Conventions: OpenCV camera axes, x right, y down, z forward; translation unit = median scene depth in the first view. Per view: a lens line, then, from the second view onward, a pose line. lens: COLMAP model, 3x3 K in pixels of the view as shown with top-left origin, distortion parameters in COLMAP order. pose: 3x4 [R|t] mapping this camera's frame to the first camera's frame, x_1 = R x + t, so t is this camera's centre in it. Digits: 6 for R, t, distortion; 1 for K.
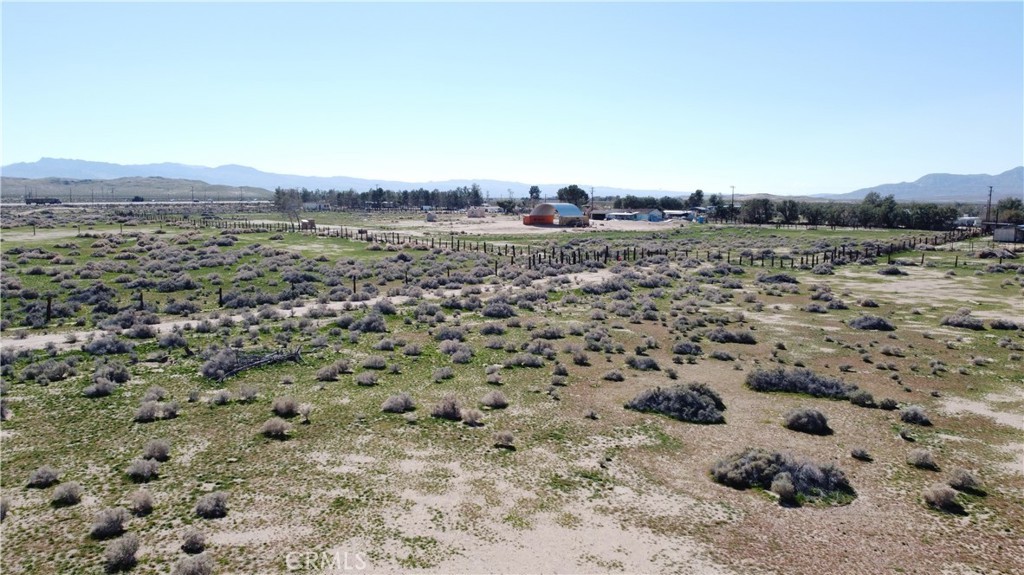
lens RADIAL K [[770.6, 0, 512.9], [0, 770.6, 286.8], [0, 0, 1]] dist [0.003091, -0.009824]
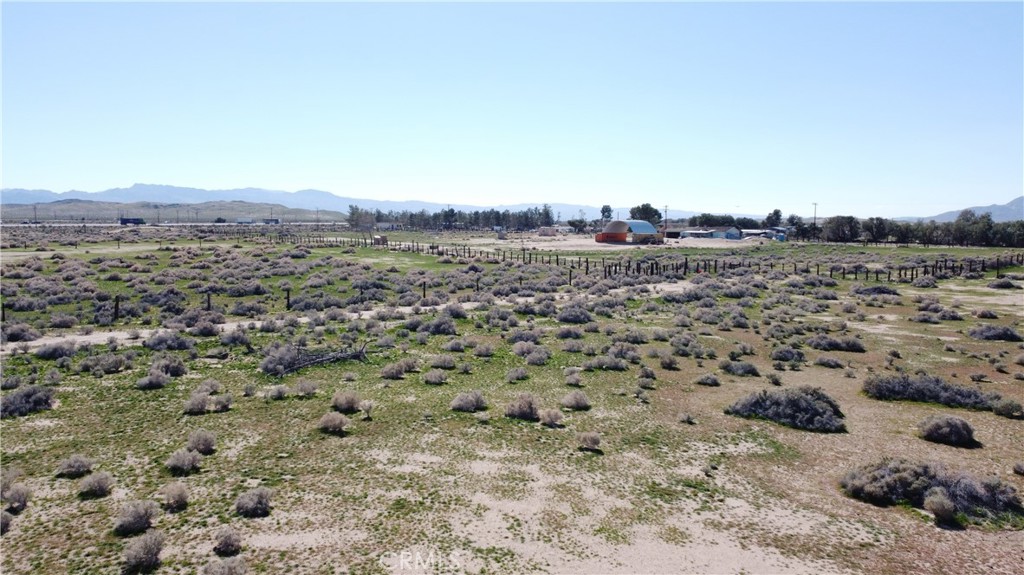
lens RADIAL K [[770.6, 0, 514.1], [0, 770.6, 292.0], [0, 0, 1]] dist [0.003091, -0.009824]
pose [[0.996056, 0.008175, -0.088345, -0.015247], [-0.010246, 0.999683, -0.023016, 0.036923], [0.088128, 0.023831, 0.995824, 0.092217]]
